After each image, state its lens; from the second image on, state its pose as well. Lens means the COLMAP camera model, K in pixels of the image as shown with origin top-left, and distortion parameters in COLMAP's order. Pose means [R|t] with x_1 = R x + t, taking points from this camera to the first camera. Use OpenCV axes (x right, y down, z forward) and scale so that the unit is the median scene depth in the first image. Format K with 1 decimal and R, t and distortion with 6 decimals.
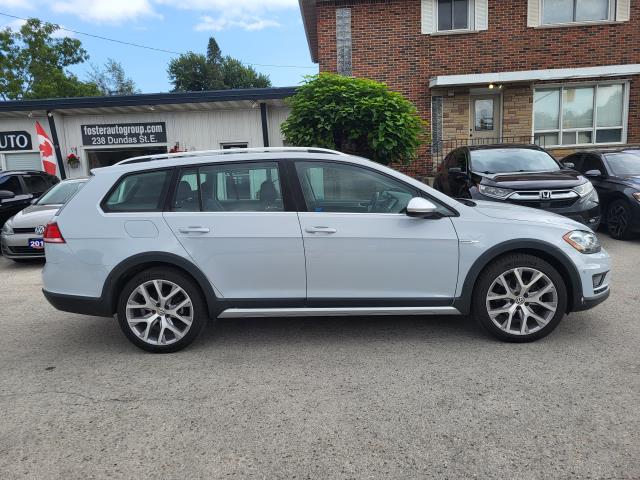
lens RADIAL K [[478.1, 0, 319.3], [0, 478.1, 241.4], [0, 0, 1]] dist [0.062748, -0.040343]
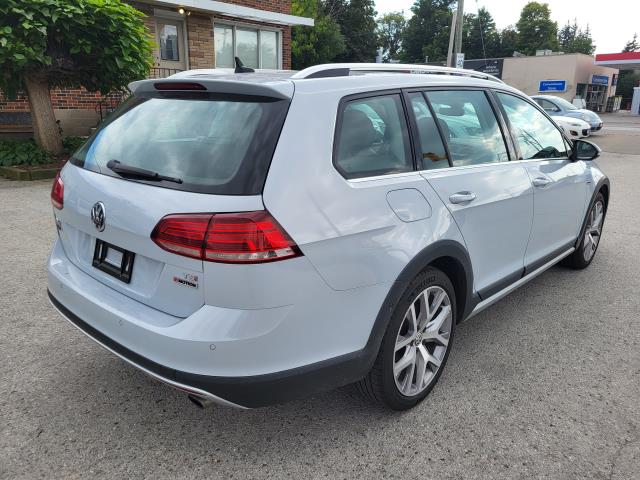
lens RADIAL K [[478.1, 0, 319.2], [0, 478.1, 239.7], [0, 0, 1]] dist [0.062748, -0.040343]
pose [[0.653223, -0.163565, 0.739288, -0.281737], [0.070961, 0.985316, 0.155298, -0.026160], [-0.753833, -0.048984, 0.655237, 0.239610]]
